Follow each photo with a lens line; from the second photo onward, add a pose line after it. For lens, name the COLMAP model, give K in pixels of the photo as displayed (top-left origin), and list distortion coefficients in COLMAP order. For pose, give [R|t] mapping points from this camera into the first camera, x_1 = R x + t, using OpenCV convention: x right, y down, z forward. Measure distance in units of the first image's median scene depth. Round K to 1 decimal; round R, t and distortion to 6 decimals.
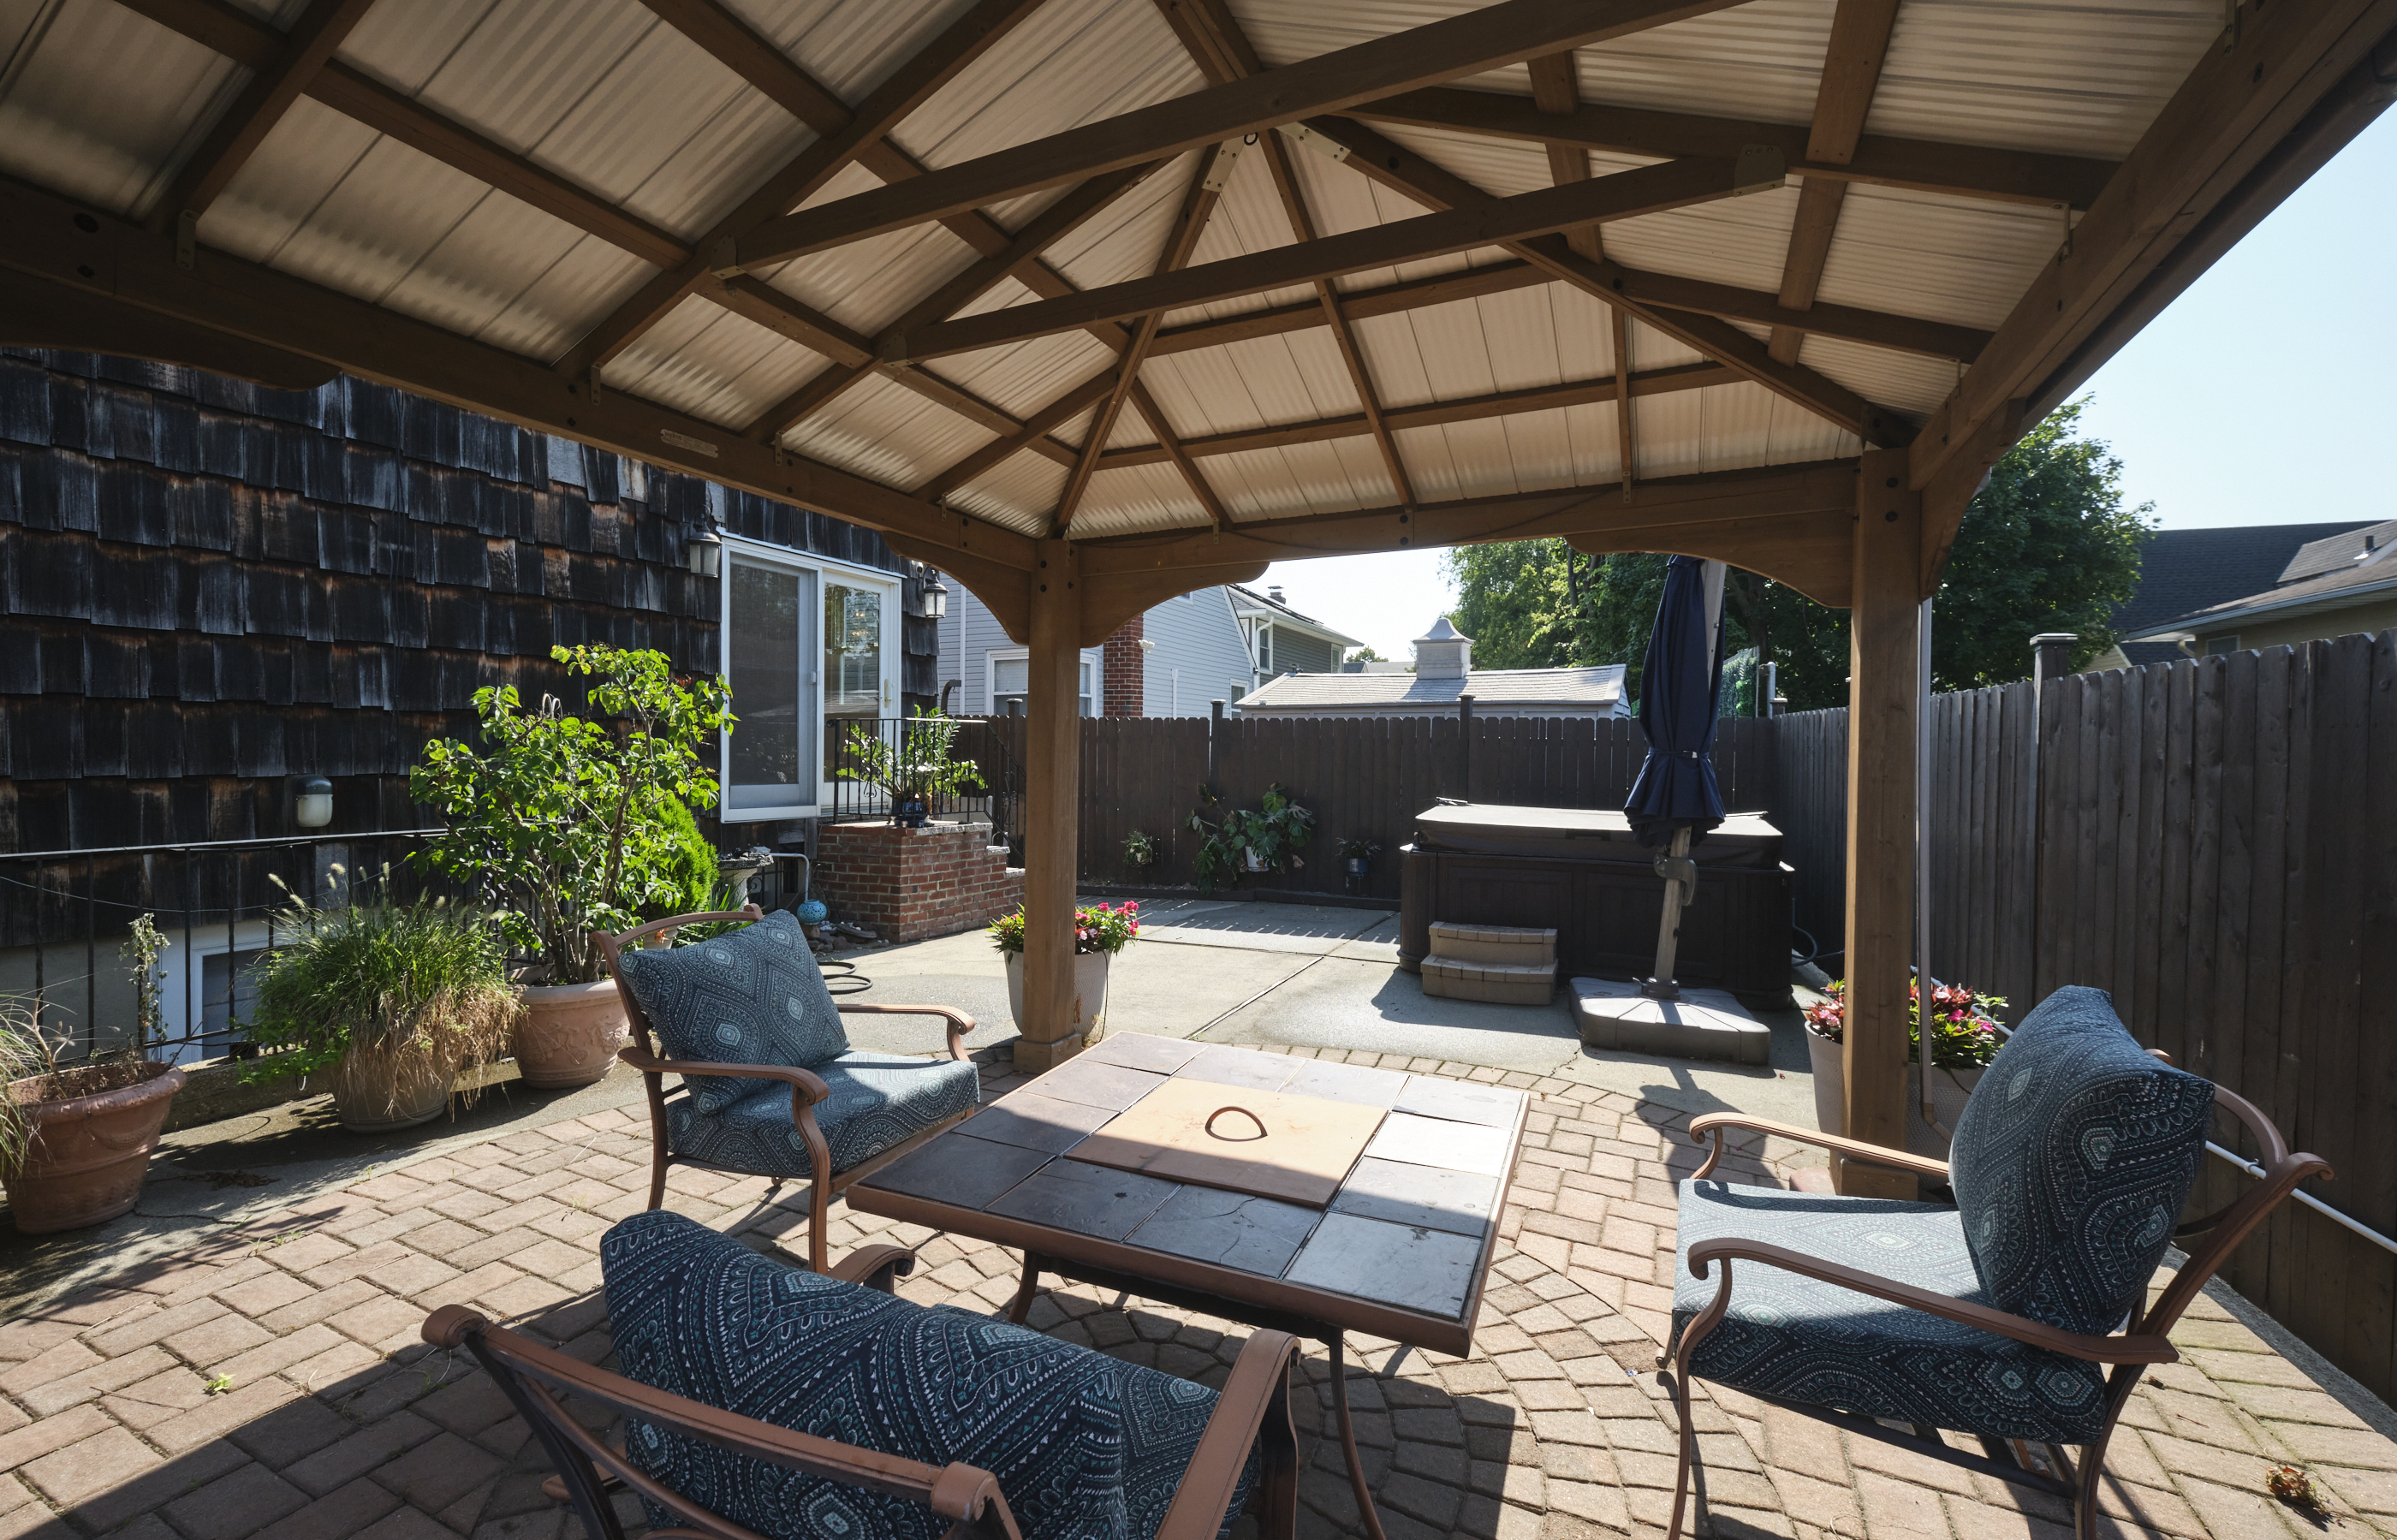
lens RADIAL K [[991.8, 0, 1198.5], [0, 991.8, 770.0], [0, 0, 1]] dist [-0.000920, -0.000214]
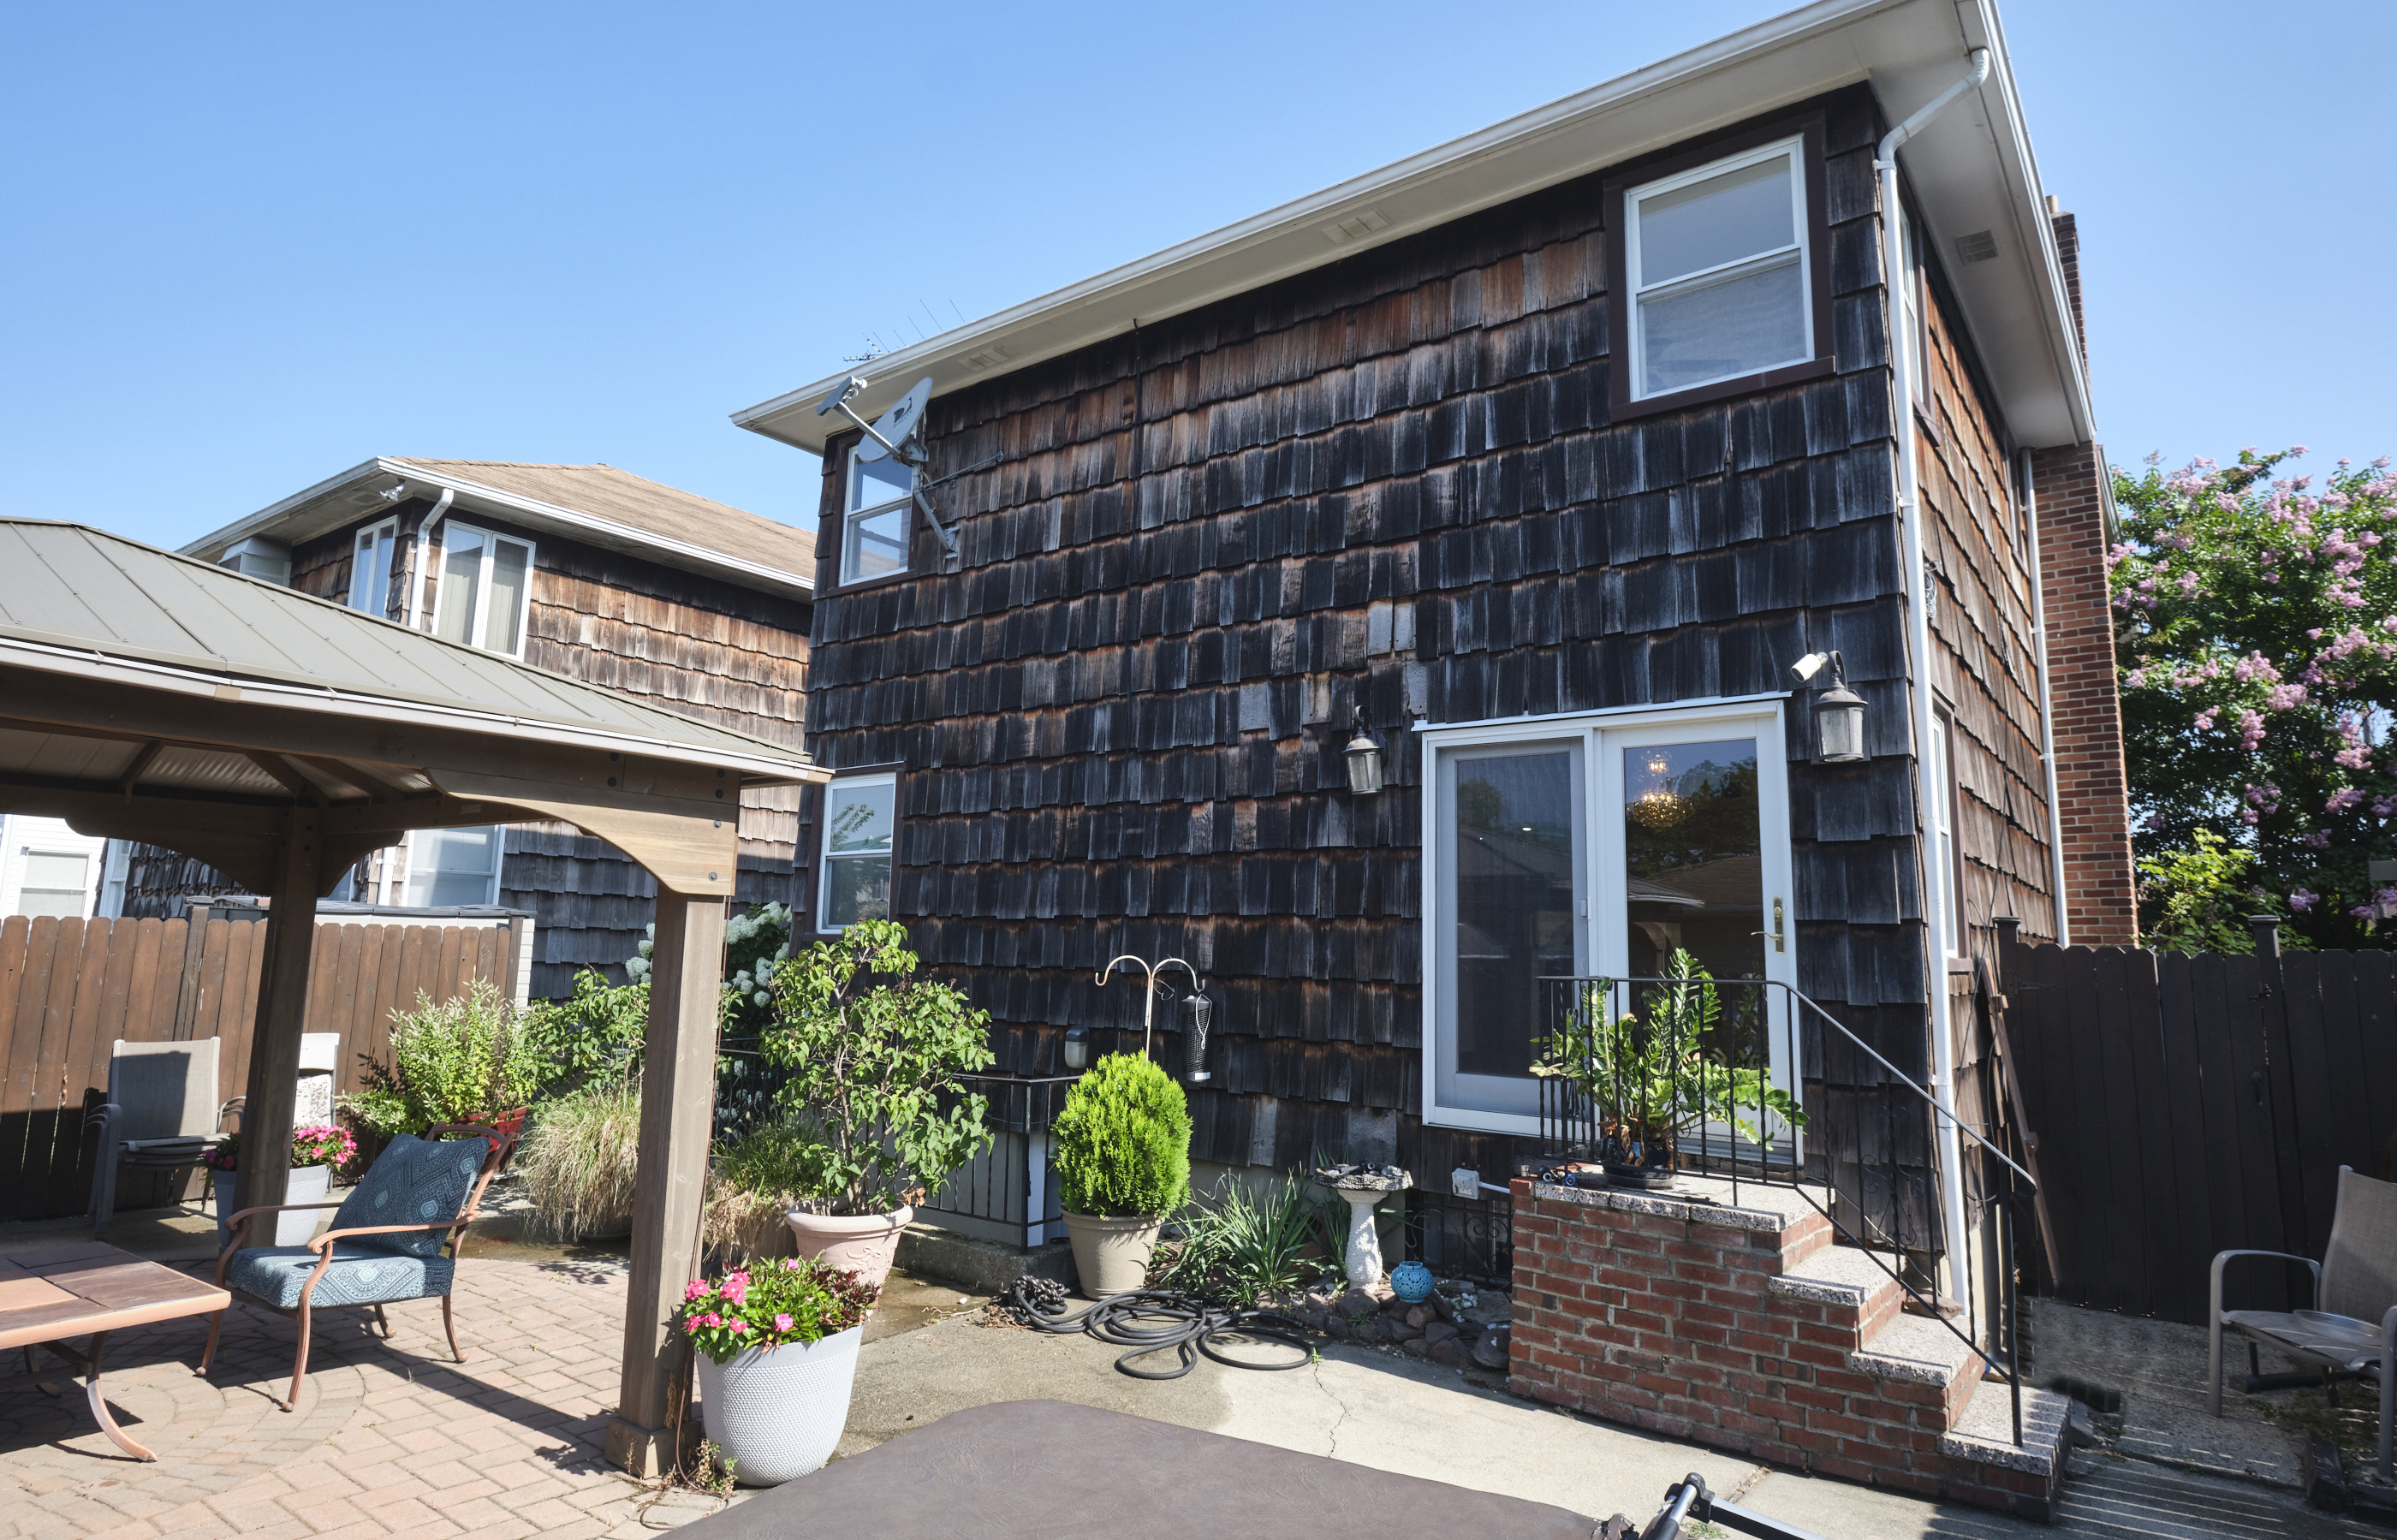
lens RADIAL K [[1344.9, 0, 1198.5], [0, 1344.9, 770.0], [0, 0, 1]] dist [0.002908, -0.015896]
pose [[-0.202000, -0.144041, -0.968735, 0.678251], [-0.040566, 0.989507, -0.138671, -0.075137], [0.978545, 0.011286, -0.205723, 1.324251]]
